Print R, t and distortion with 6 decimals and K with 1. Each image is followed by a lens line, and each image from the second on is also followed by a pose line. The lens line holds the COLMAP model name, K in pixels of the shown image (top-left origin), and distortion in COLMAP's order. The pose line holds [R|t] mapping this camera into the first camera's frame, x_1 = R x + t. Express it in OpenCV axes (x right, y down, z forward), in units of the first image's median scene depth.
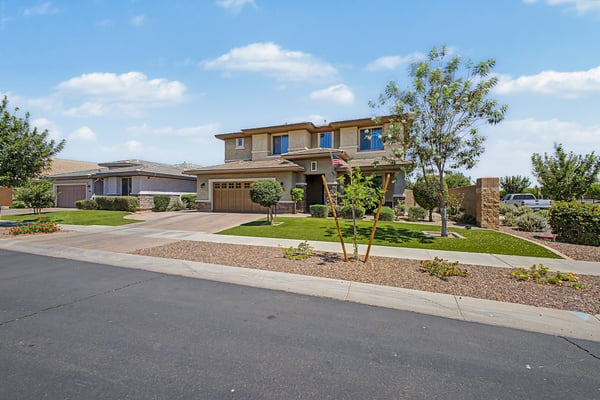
lens RADIAL K [[237.0, 0, 300.4], [0, 237.0, 199.1], [0, 0, 1]] dist [0.018515, -0.000465]
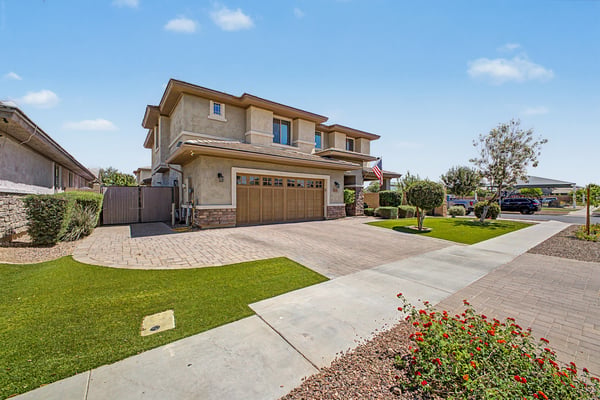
lens RADIAL K [[237.0, 0, 299.9], [0, 237.0, 196.2], [0, 0, 1]] dist [0.018515, -0.000465]
pose [[0.531185, 0.000284, 0.847256, -0.757294], [-0.000707, 1.000000, 0.000107, -0.016830], [-0.847256, -0.000656, 0.531185, 0.566142]]
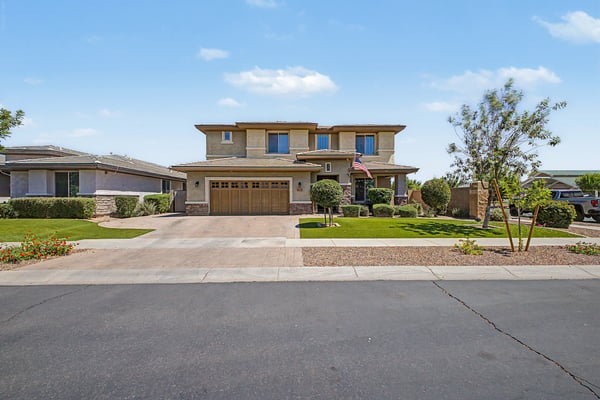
lens RADIAL K [[237.0, 0, 301.4], [0, 237.0, 200.2], [0, 0, 1]] dist [0.018515, -0.000465]
pose [[0.929971, -0.012315, 0.367426, -0.373775], [0.007934, 0.999878, 0.013431, -0.009195], [-0.367547, -0.009575, 0.929956, 0.074150]]
